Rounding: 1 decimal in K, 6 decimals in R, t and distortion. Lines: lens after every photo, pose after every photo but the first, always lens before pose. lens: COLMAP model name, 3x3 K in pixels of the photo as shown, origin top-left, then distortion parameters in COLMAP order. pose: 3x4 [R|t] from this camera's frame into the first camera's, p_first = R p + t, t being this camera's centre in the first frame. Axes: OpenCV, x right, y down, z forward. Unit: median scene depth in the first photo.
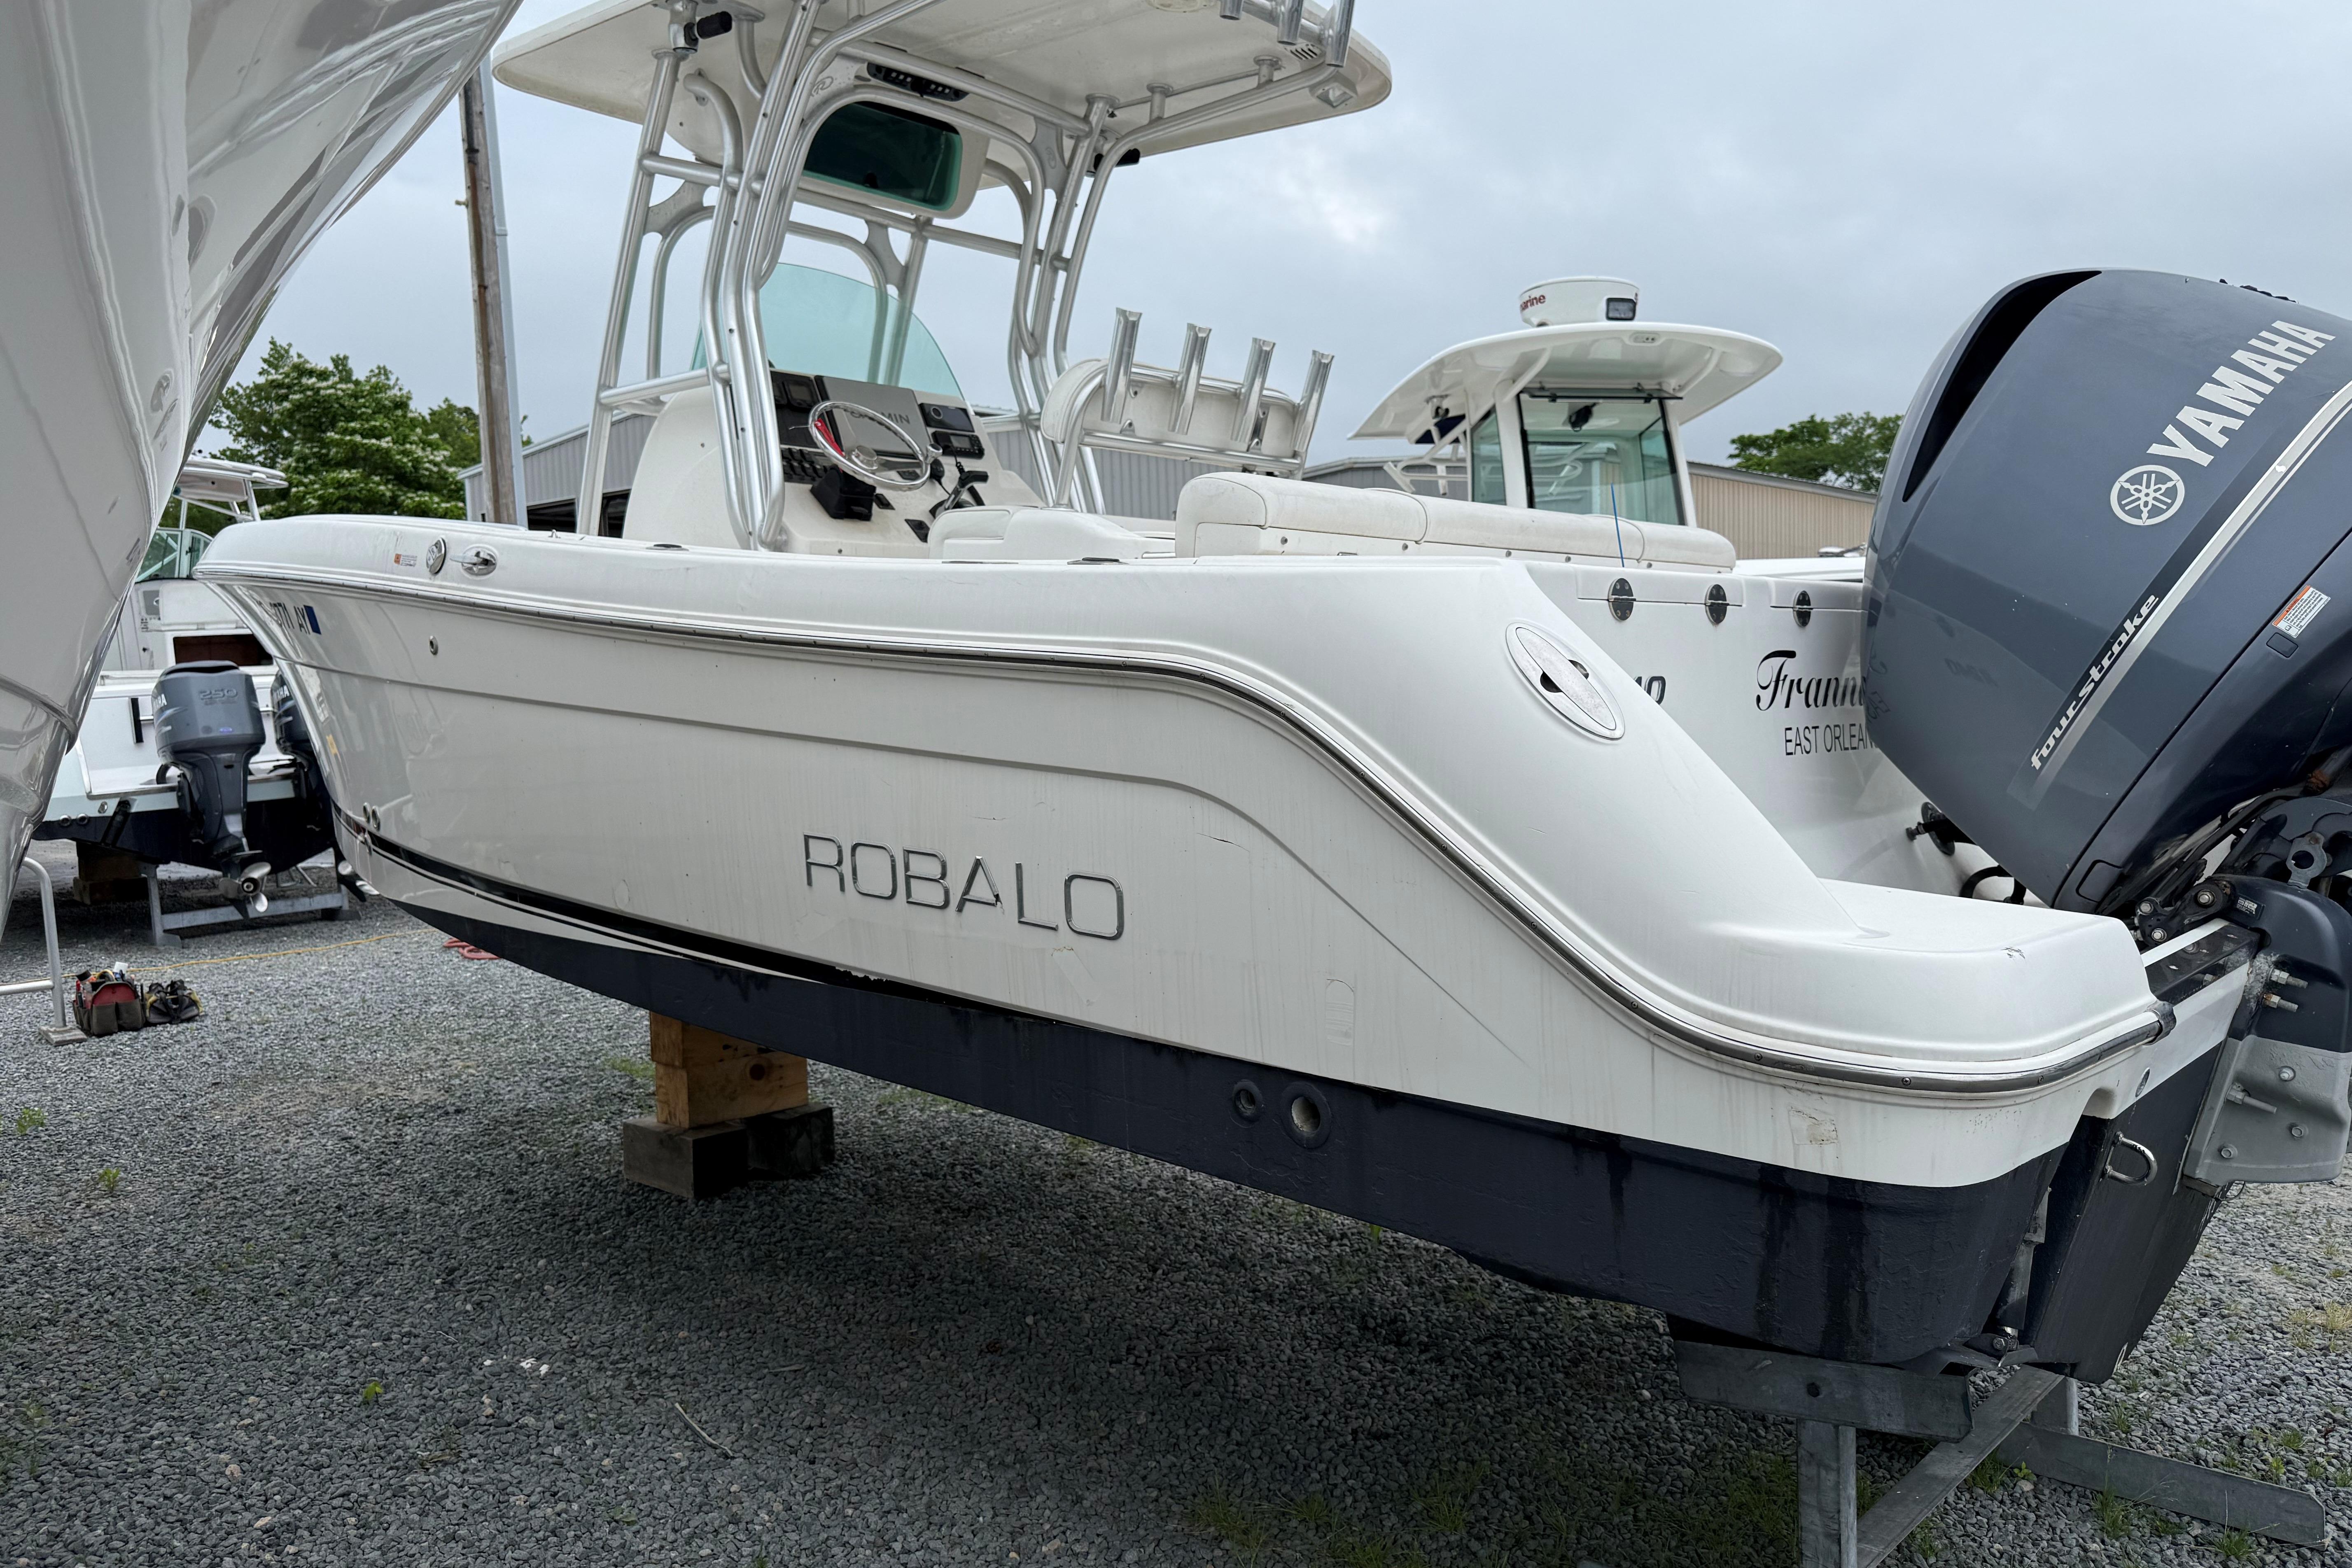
lens RADIAL K [[1732.7, 0, 1169.2], [0, 1732.7, 788.1], [0, 0, 1]] dist [0.000410, -0.016099]
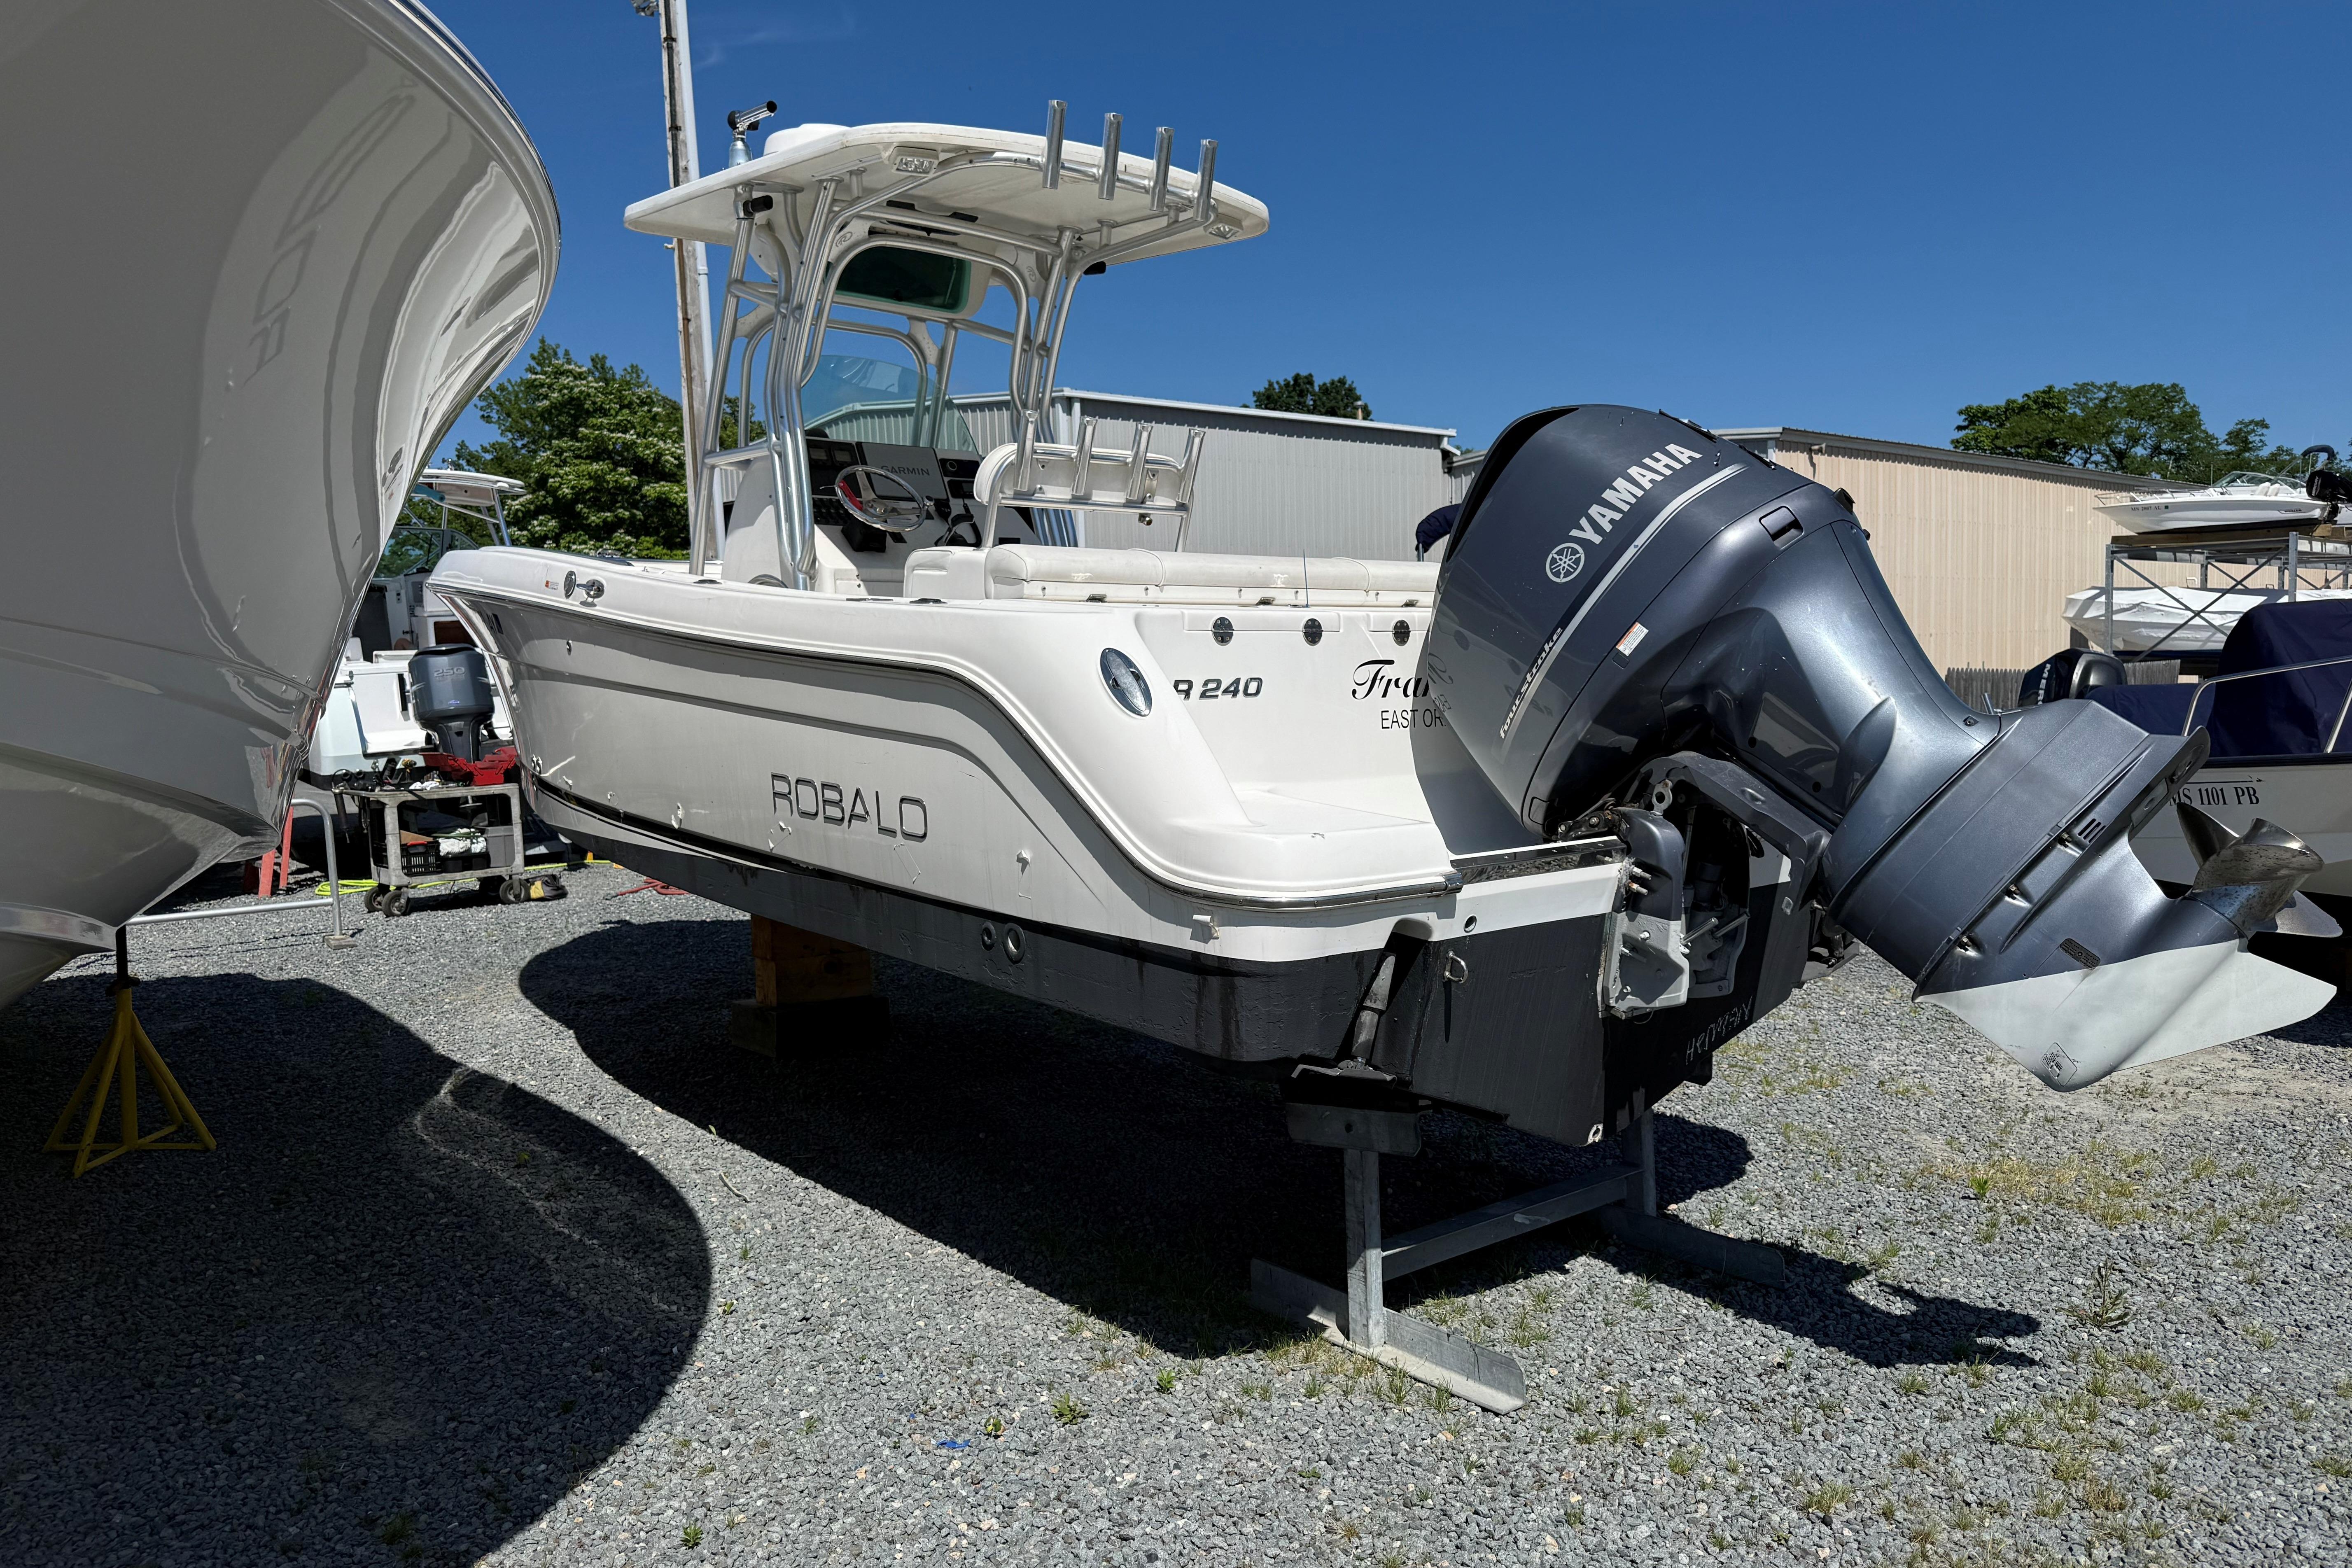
lens RADIAL K [[1732.7, 0, 1187.7], [0, 1732.7, 790.1], [0, 0, 1]] dist [0.000410, -0.016099]
pose [[0.992565, 0.012685, -0.121051, 0.346503], [-0.010786, 0.999808, 0.016334, 0.011252], [0.121235, -0.014907, 0.992512, -0.488469]]
